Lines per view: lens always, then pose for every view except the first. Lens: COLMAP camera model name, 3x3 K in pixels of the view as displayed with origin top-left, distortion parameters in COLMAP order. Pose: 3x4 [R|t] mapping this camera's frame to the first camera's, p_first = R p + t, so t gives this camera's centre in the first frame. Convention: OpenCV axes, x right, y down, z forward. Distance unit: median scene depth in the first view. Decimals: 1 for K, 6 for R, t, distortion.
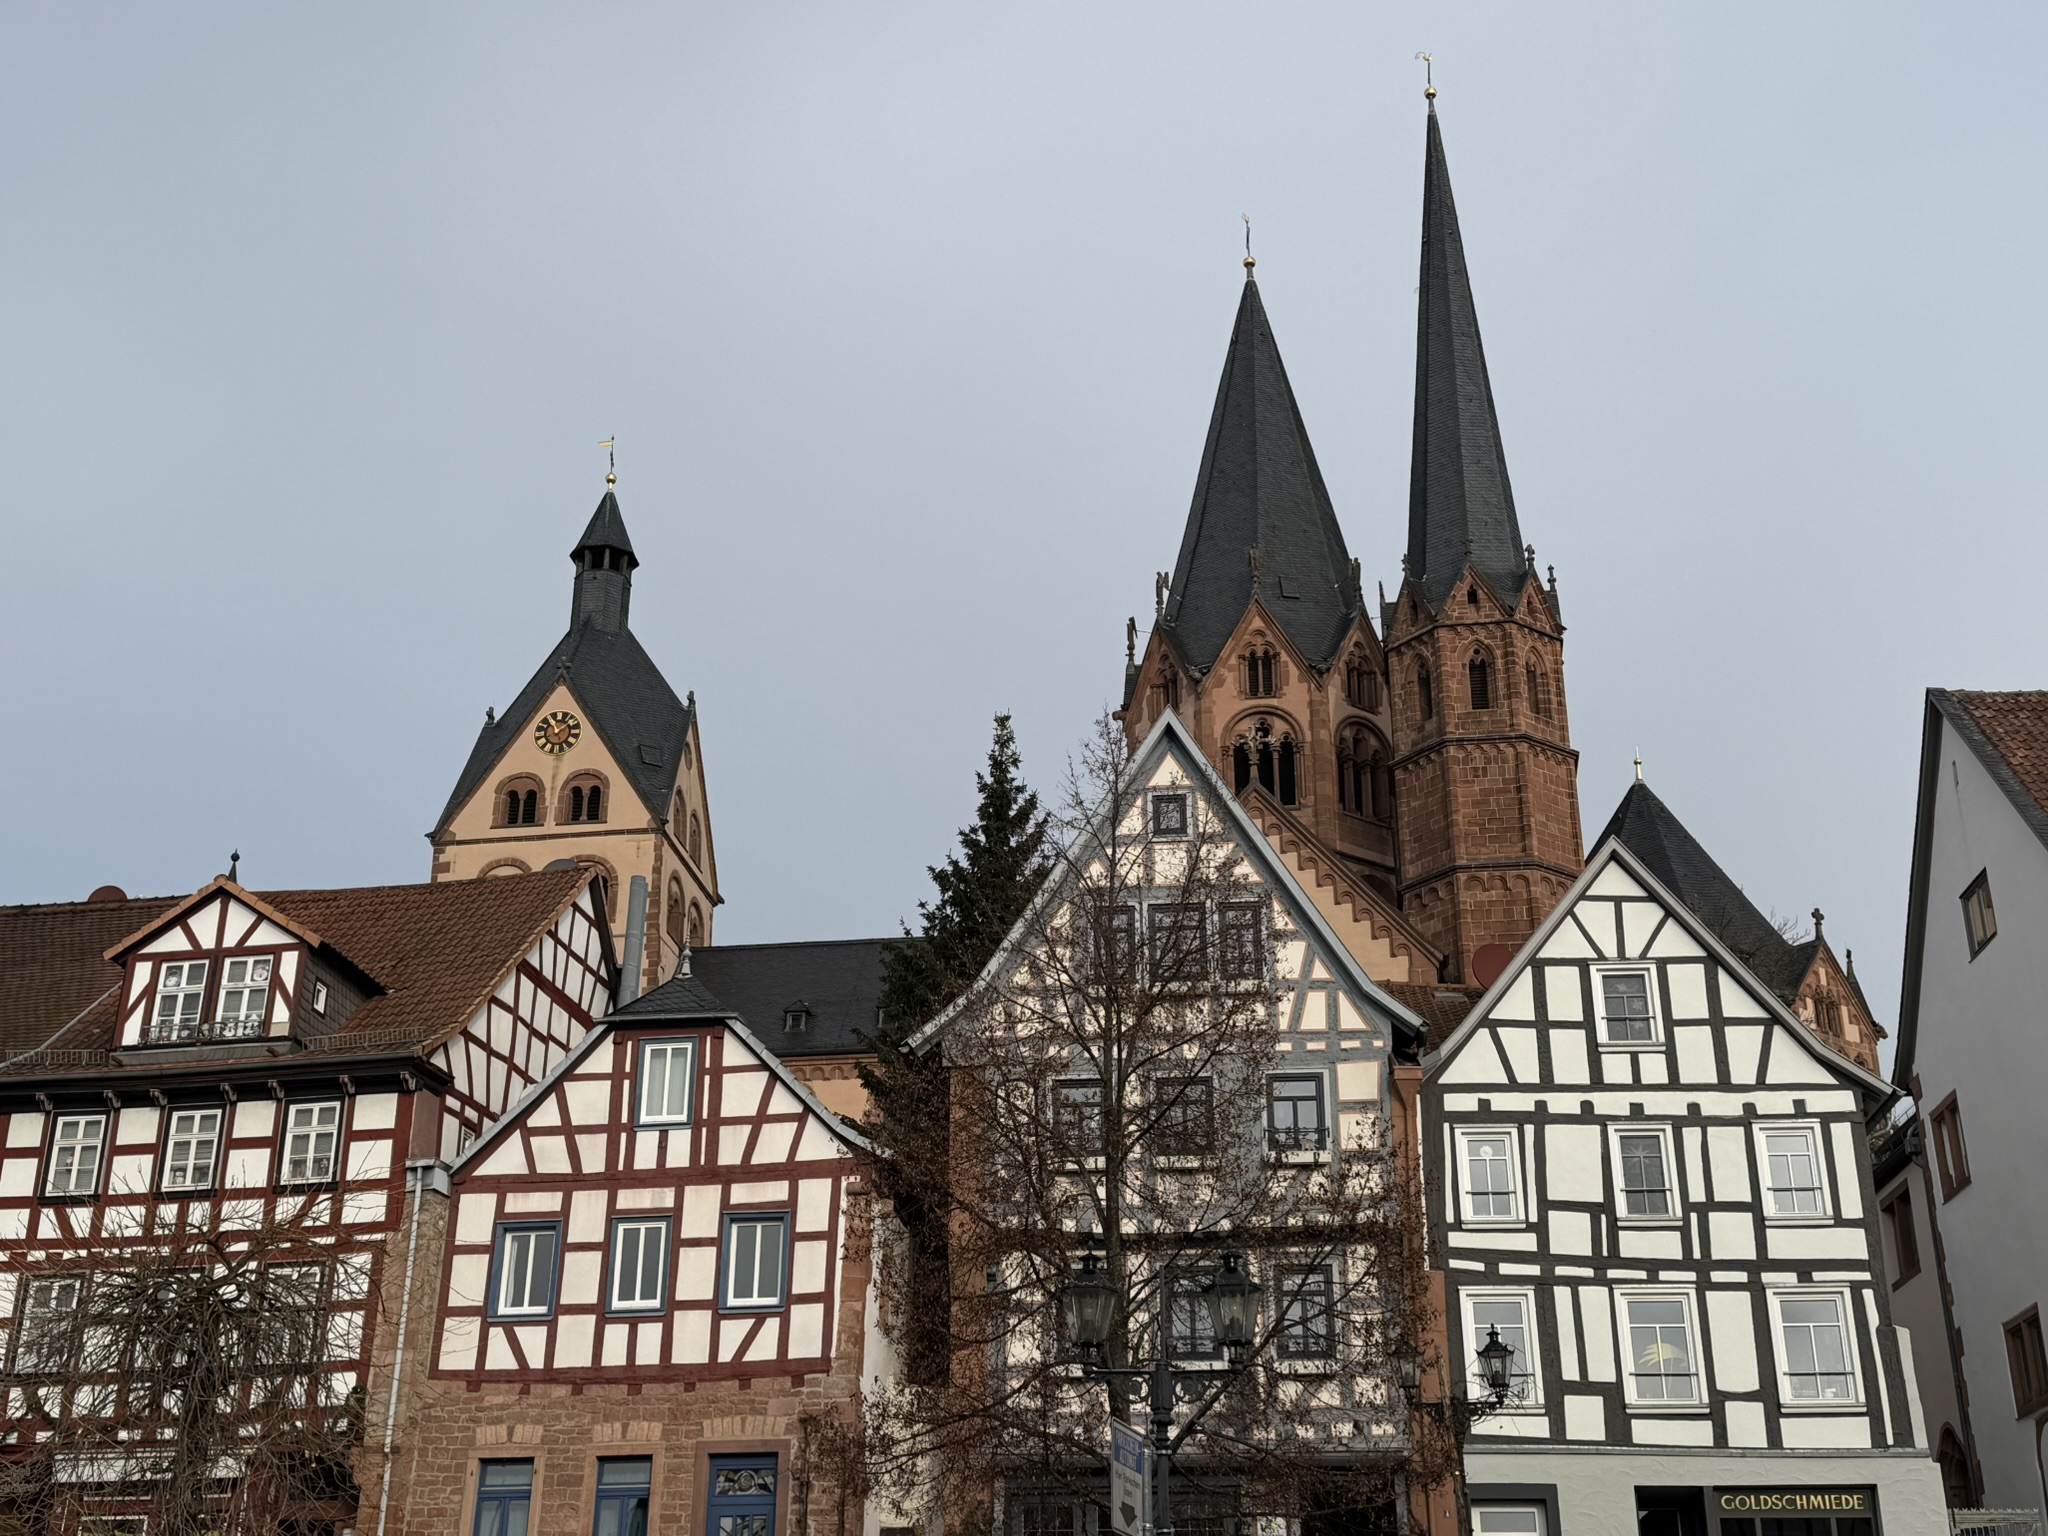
lens RADIAL K [[2427.1, 0, 1012.1], [0, 2427.1, 771.1], [0, 0, 1]] dist [0.081242, 0.000000]
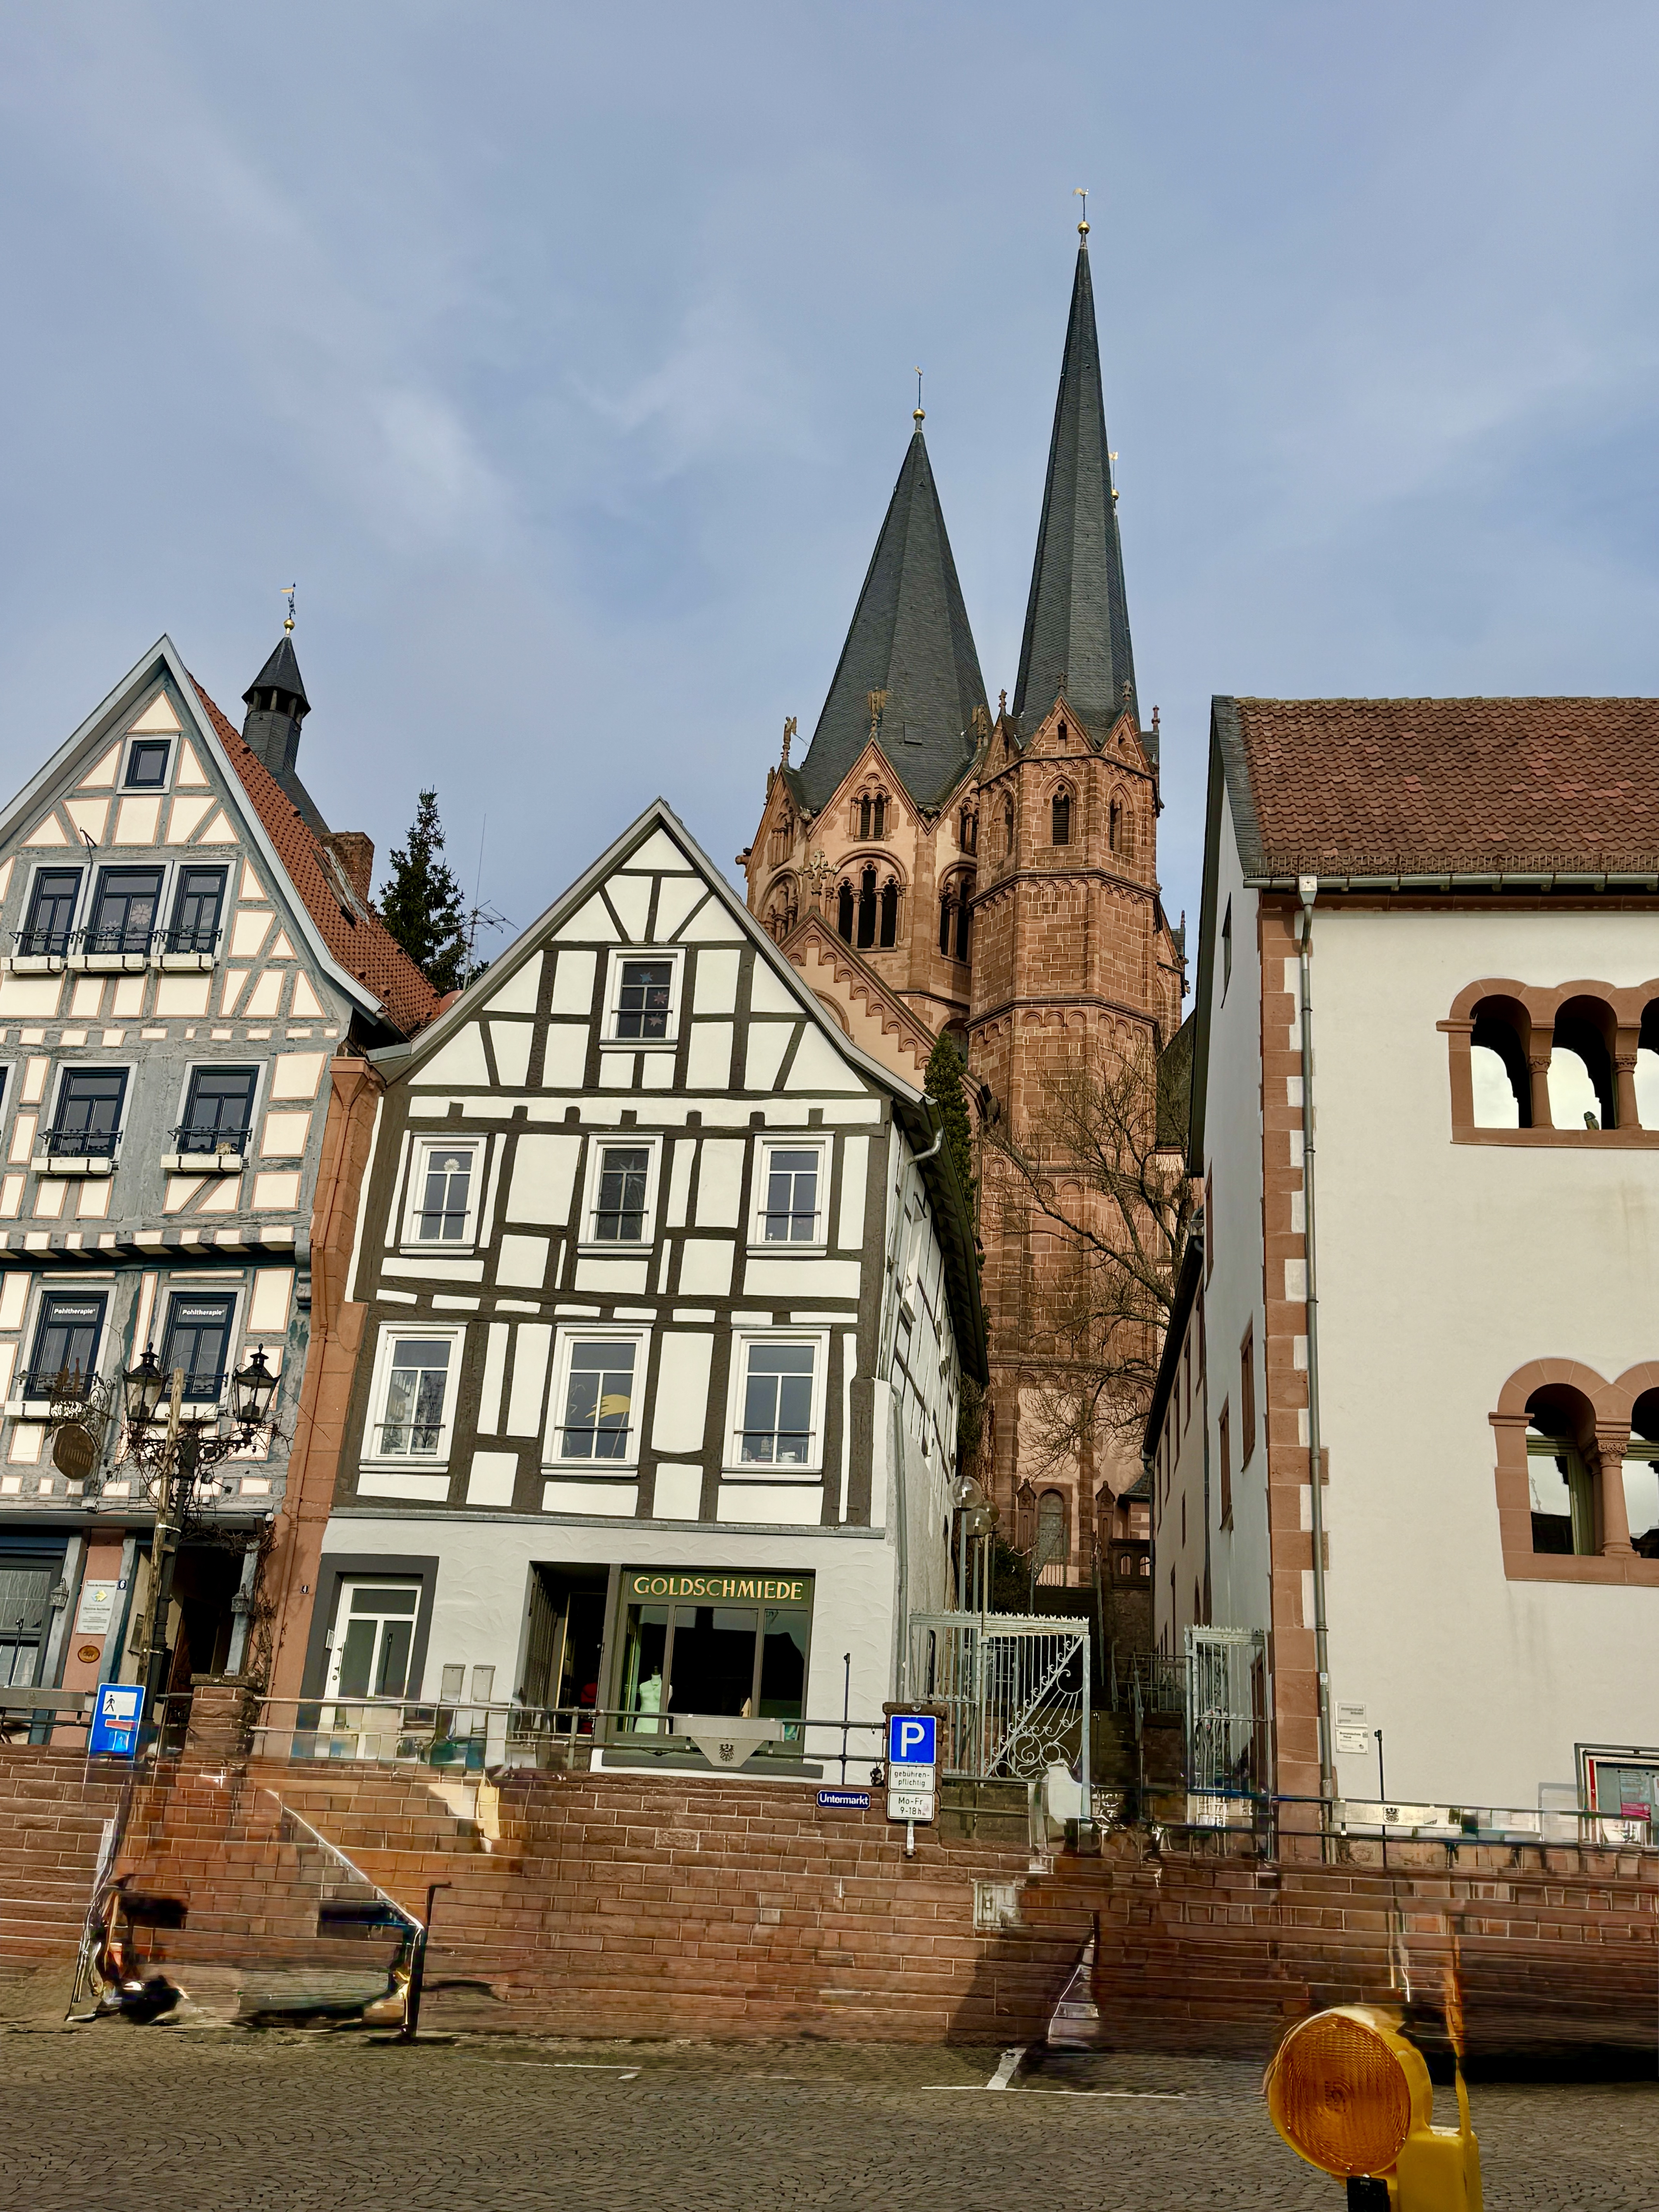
lens RADIAL K [[2146.7, 0, 826.9], [0, 2146.7, 1129.2], [0, 0, 1]] dist [0.096291, 0.000000]
pose [[0.997139, 0.030814, -0.069019, 0.366493], [-0.027115, 0.998177, 0.053914, 0.100134], [0.070555, -0.051888, 0.996157, 0.283344]]
